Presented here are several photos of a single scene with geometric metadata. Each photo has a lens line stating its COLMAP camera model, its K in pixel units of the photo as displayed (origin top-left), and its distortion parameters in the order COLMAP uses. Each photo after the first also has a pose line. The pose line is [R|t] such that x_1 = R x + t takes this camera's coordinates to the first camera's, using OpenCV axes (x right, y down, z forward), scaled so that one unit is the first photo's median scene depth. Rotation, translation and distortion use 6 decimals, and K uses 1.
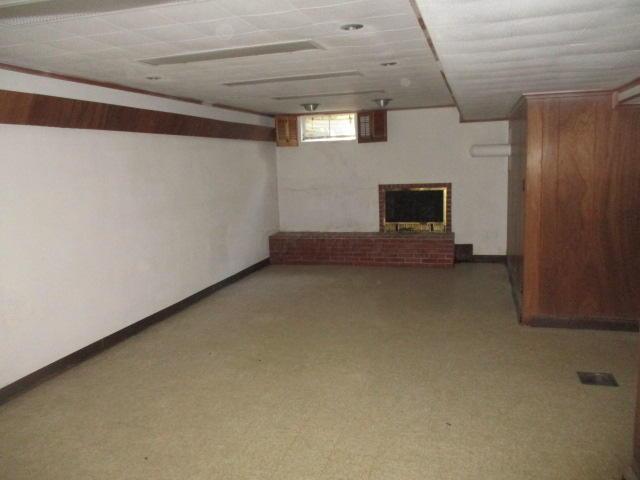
lens RADIAL K [[542.1, 0, 318.4], [0, 542.1, 238.7], [0, 0, 1]] dist [-0.014069, 0.008344]
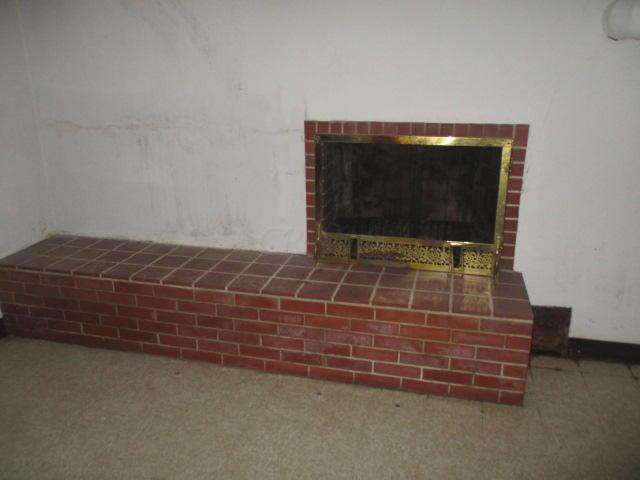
lens RADIAL K [[542.1, 0, 320.7], [0, 542.1, 242.8], [0, 0, 1]] dist [-0.014069, 0.008344]
pose [[0.998862, 0.017788, 0.044257, 0.110608], [-0.025106, 0.985000, 0.170718, -0.085577], [-0.040557, -0.171634, 0.984326, 0.679765]]
